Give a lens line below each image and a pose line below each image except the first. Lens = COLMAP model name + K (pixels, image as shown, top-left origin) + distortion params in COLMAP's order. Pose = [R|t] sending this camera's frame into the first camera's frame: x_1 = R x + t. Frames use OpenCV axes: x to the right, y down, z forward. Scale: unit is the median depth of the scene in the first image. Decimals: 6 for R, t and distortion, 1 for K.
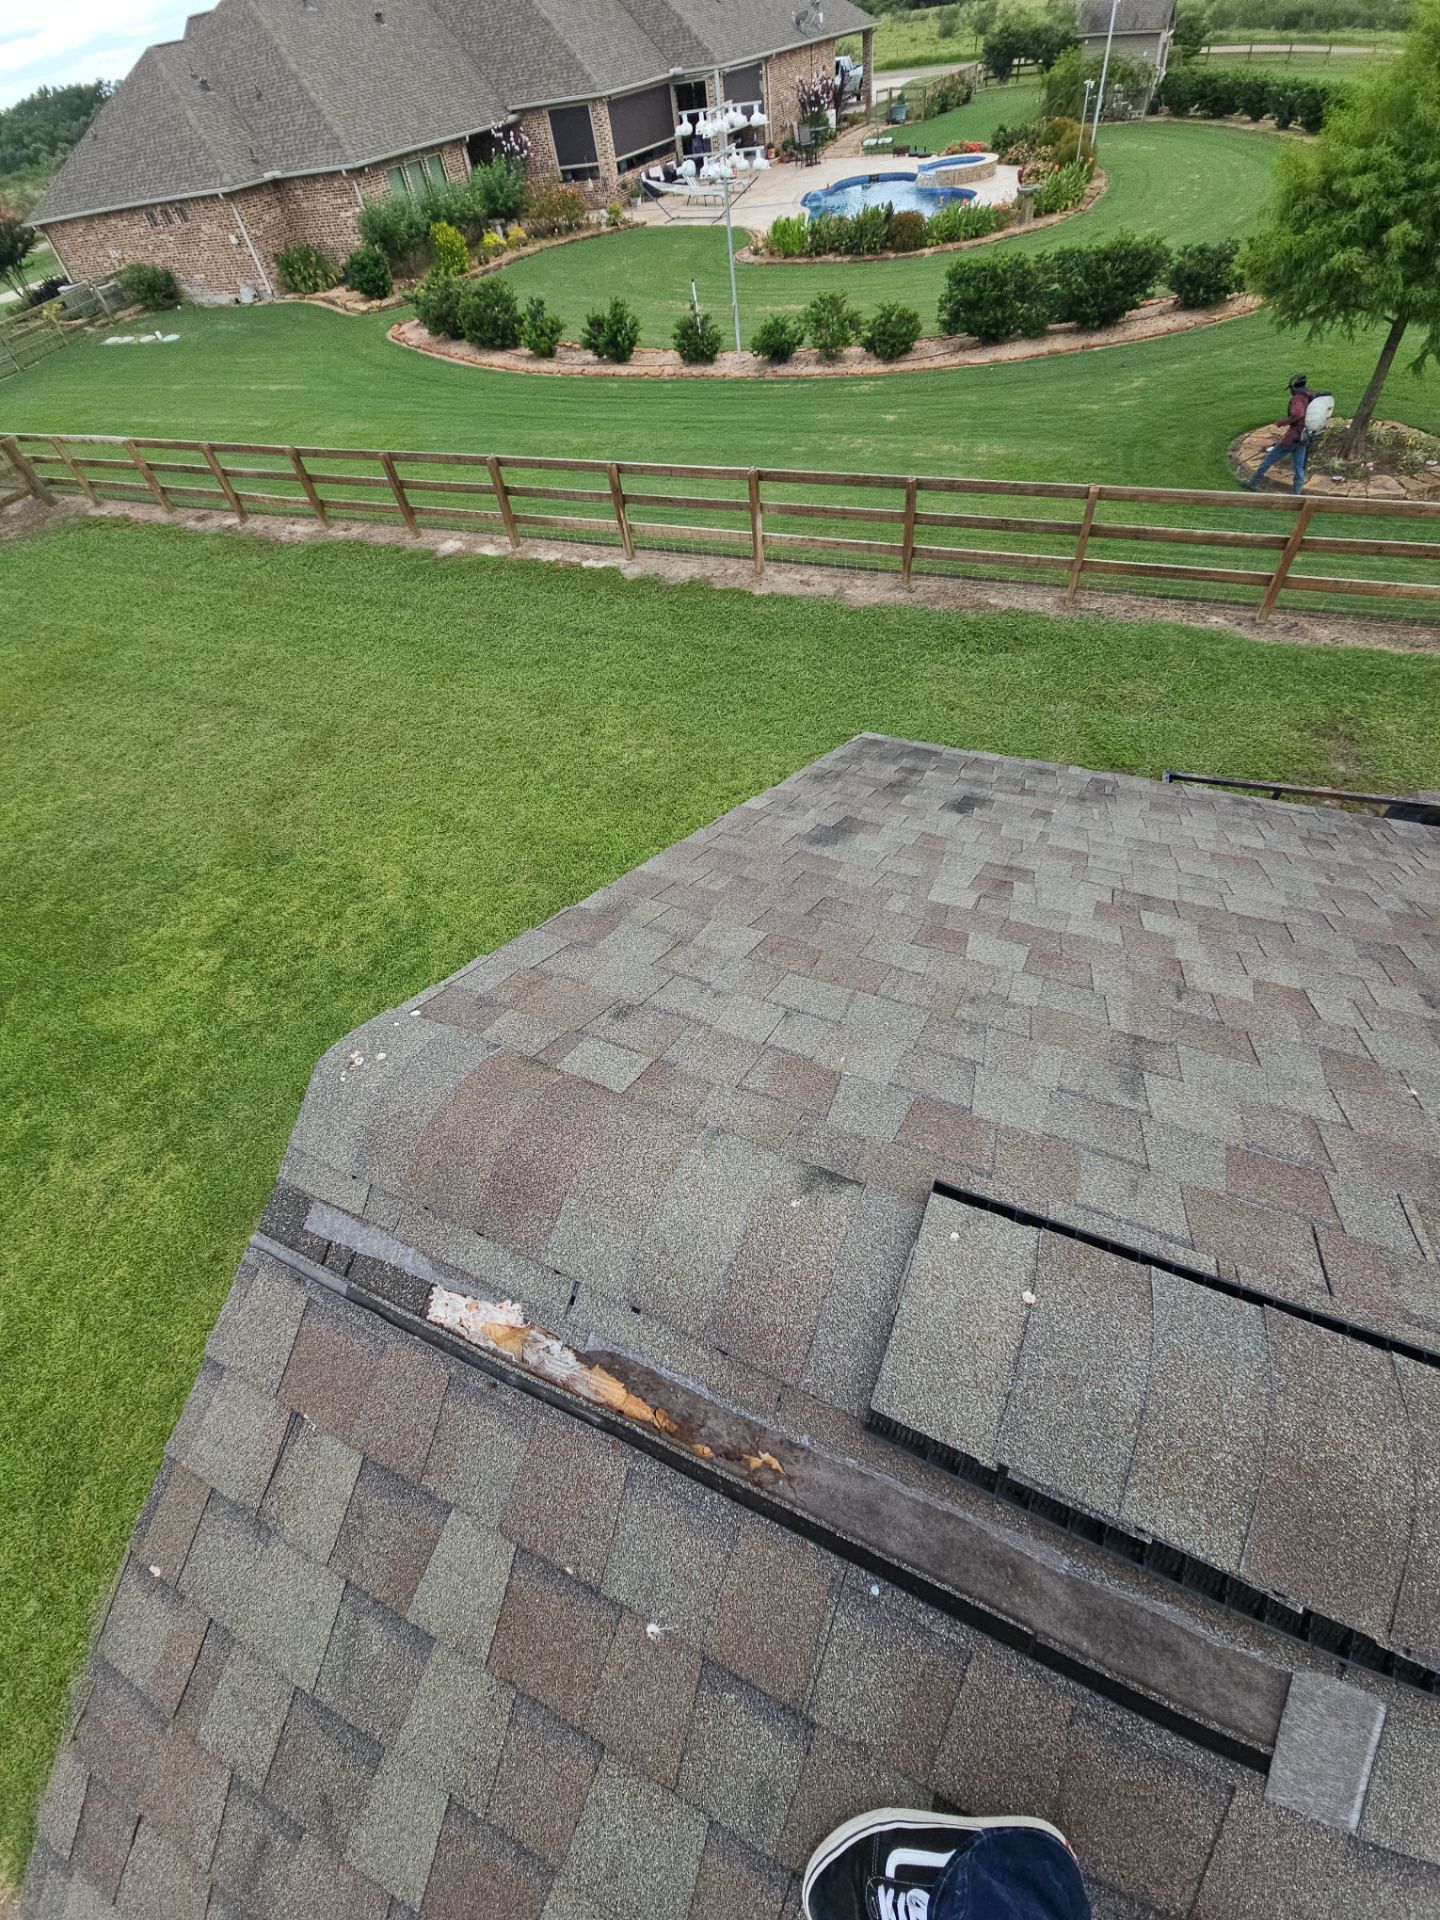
lens RADIAL K [[772.8, 0, 722.0], [0, 772.8, 949.4], [0, 0, 1]] dist [-0.000158, -0.006235]
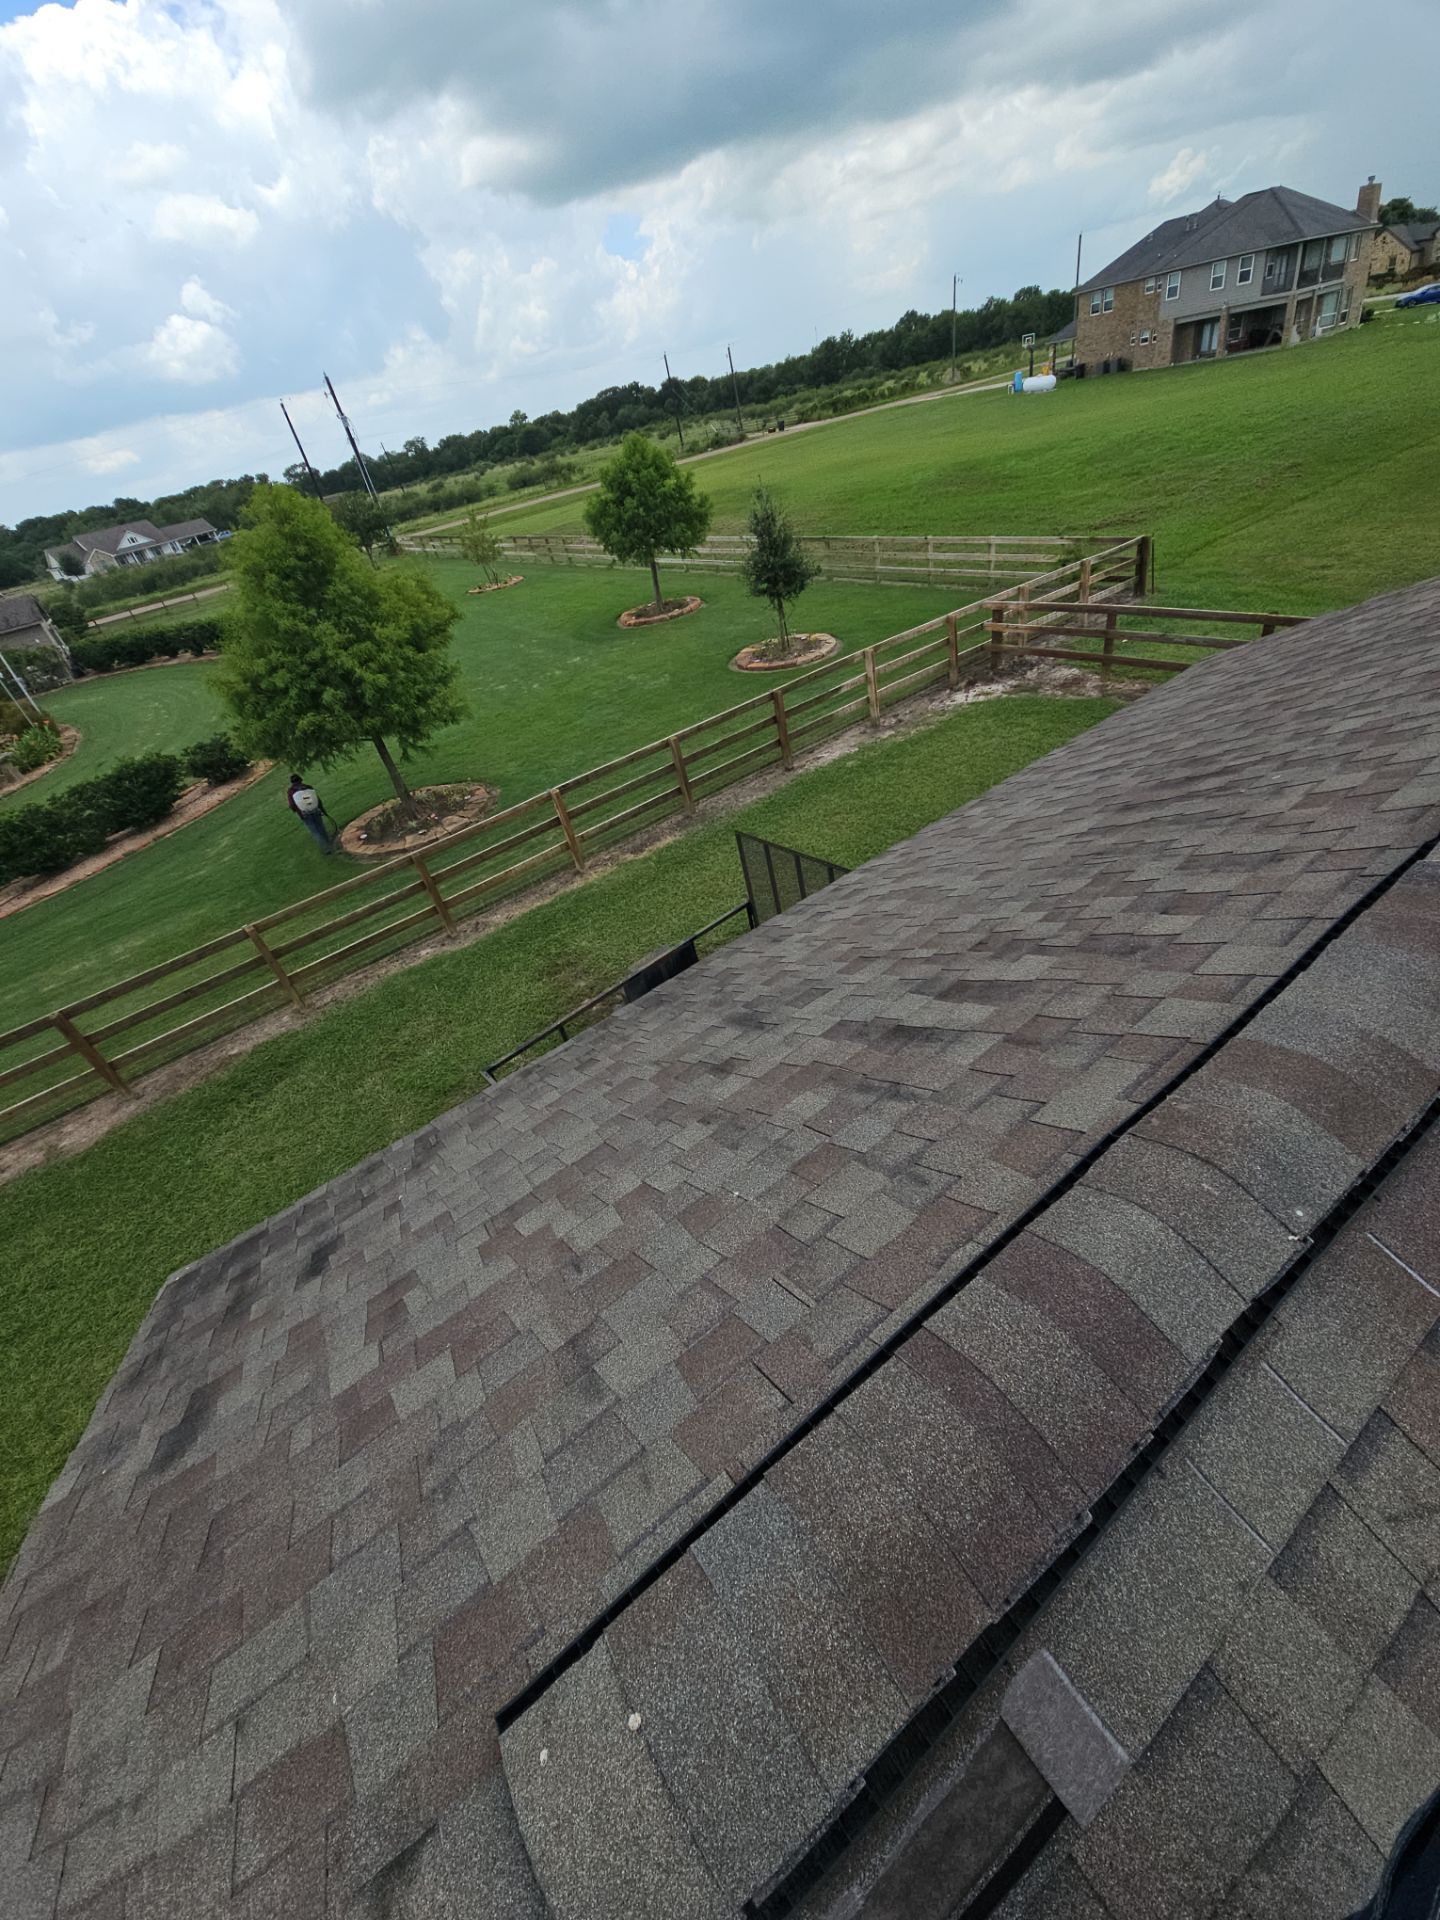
lens RADIAL K [[772.8, 0, 723.4], [0, 772.8, 953.8], [0, 0, 1]] dist [-0.000158, -0.006235]
pose [[0.497944, -0.486059, 0.718191, 0.117268], [0.747934, 0.659858, -0.071985, -0.002657], [-0.438915, 0.573004, 0.692113, -0.097519]]
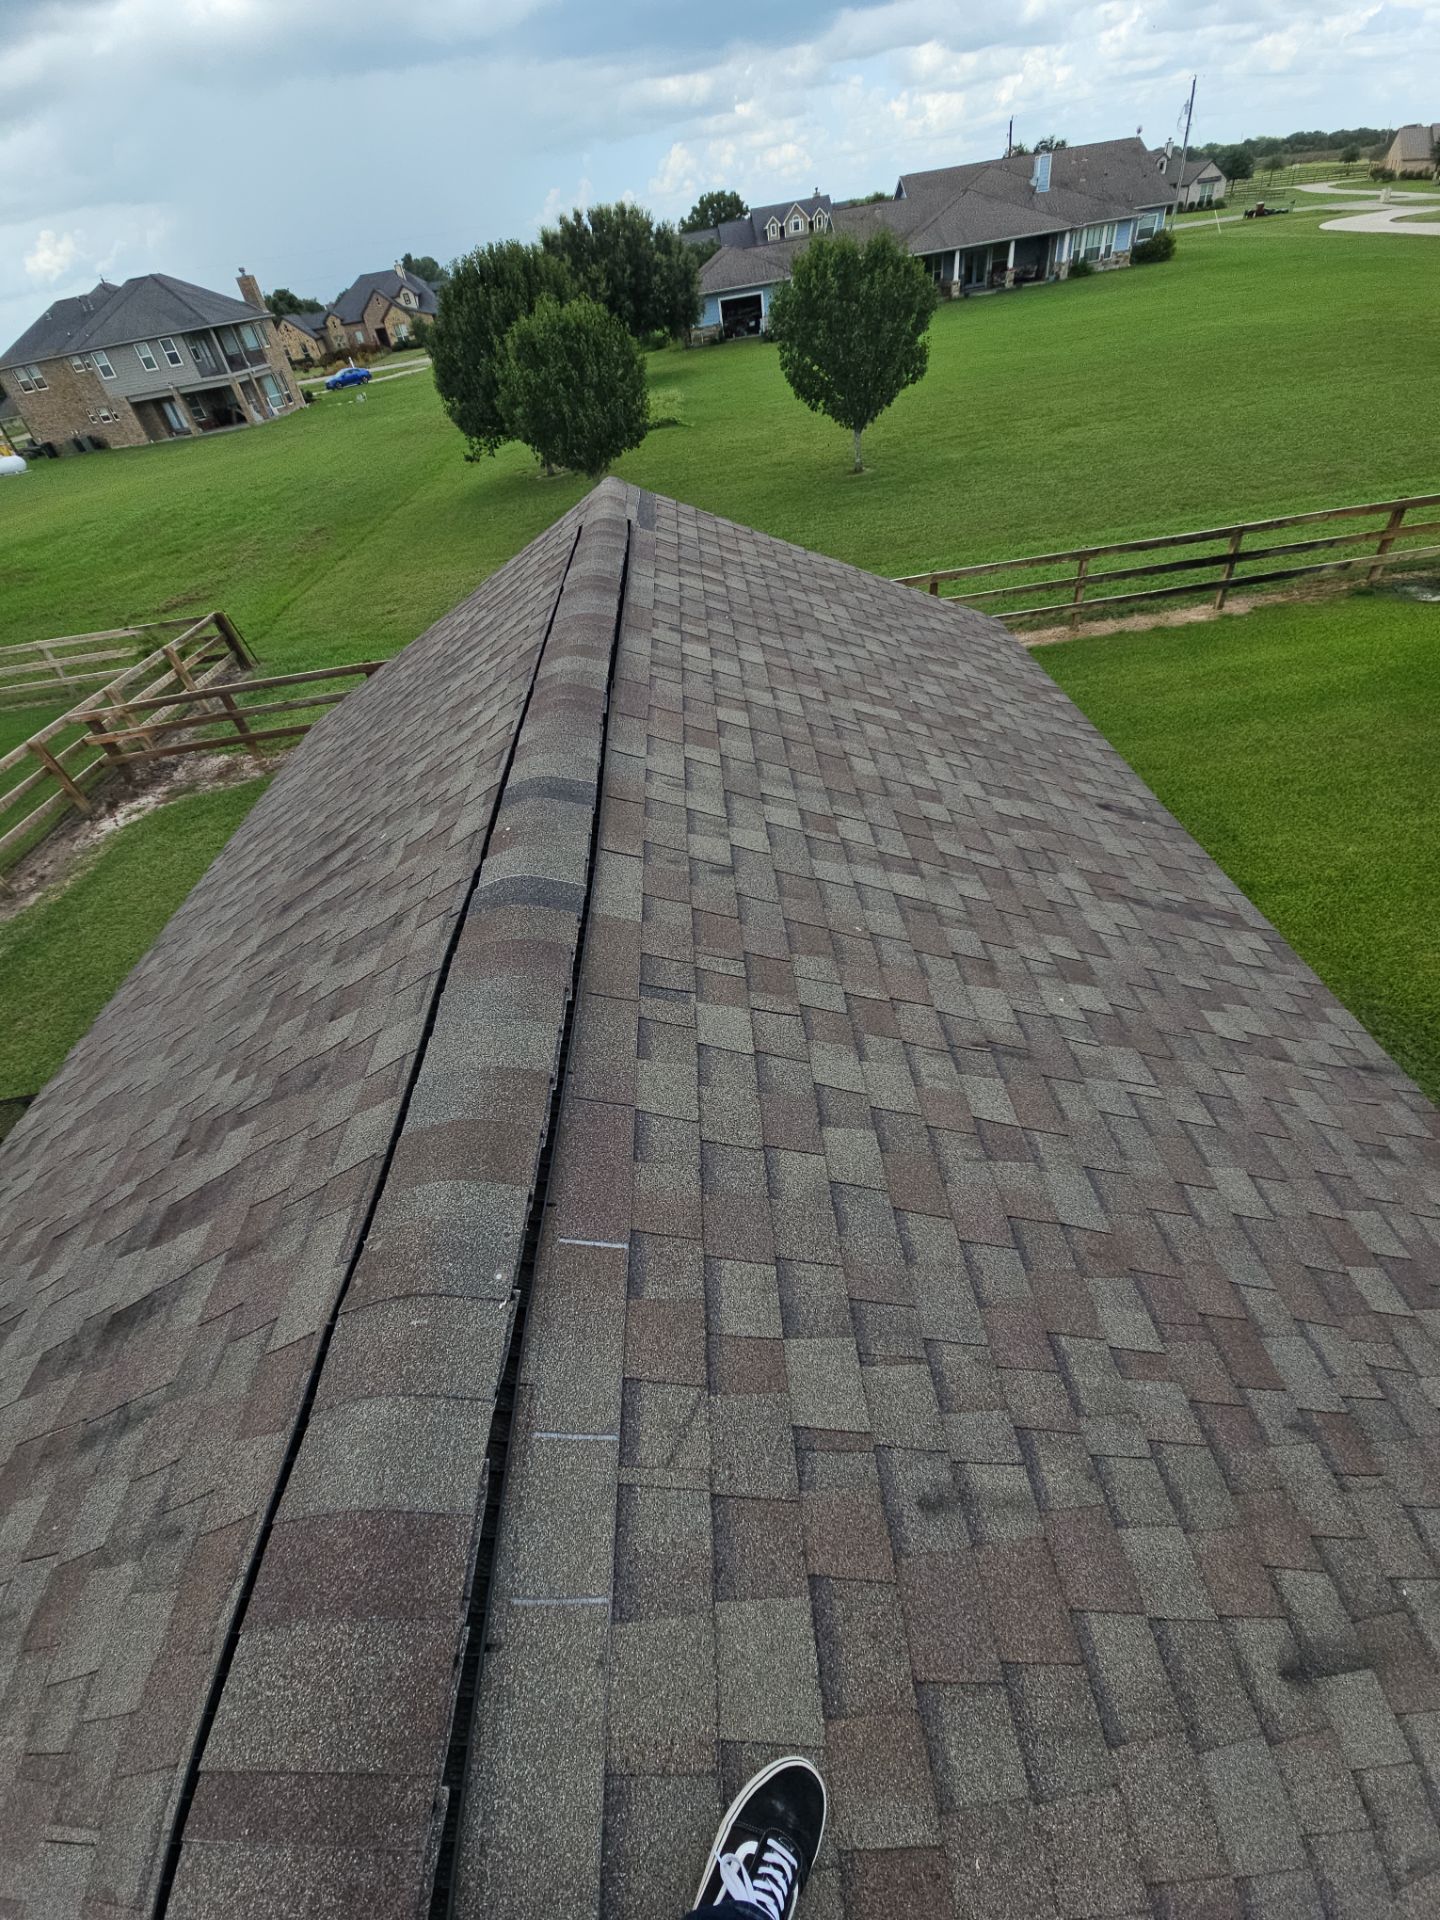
lens RADIAL K [[772.8, 0, 727.9], [0, 772.8, 956.4], [0, 0, 1]] dist [-0.000158, -0.006235]
pose [[-0.445886, -0.456011, 0.770221, 0.225000], [0.794783, 0.194095, 0.575019, 0.165382], [-0.411711, 0.868551, 0.275886, -0.255802]]
